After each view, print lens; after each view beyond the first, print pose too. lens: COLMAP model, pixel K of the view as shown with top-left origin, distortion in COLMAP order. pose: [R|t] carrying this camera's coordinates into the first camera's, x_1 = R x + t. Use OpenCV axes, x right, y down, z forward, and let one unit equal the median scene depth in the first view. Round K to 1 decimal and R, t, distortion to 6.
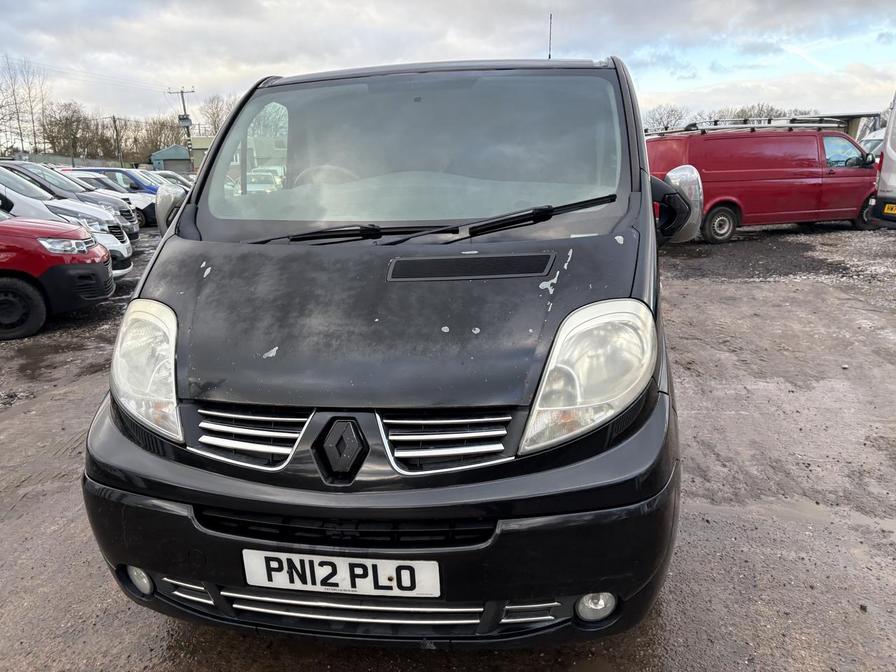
lens RADIAL K [[684.9, 0, 449.7], [0, 684.9, 334.2], [0, 0, 1]] dist [0.019097, -0.006530]
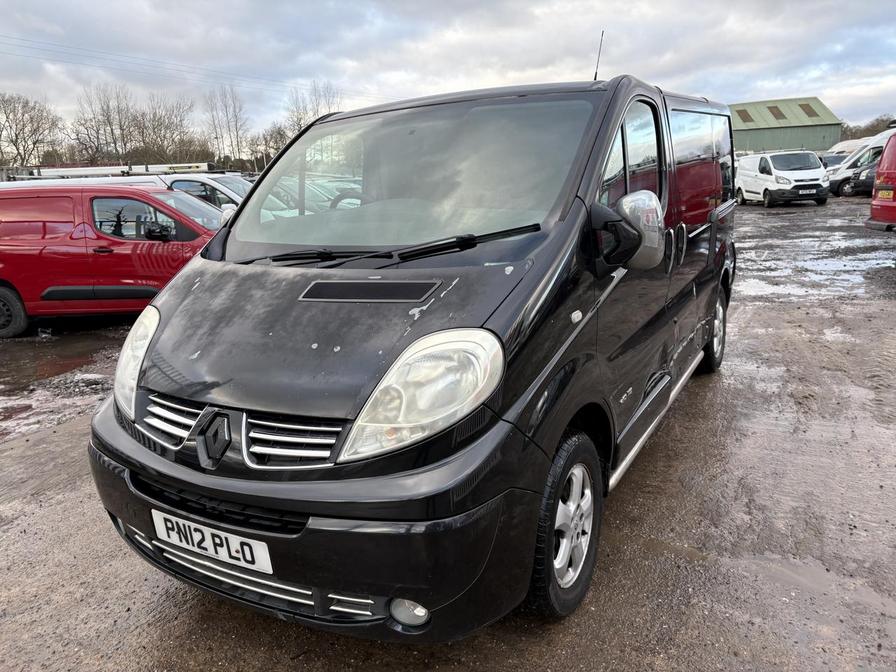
lens RADIAL K [[684.9, 0, 452.6], [0, 684.9, 337.8], [0, 0, 1]] dist [0.019097, -0.006530]
pose [[0.929578, 0.063276, -0.363155, 0.646046], [-0.061742, 0.997966, 0.015842, -0.055441], [0.363419, 0.007695, 0.931594, 0.016311]]
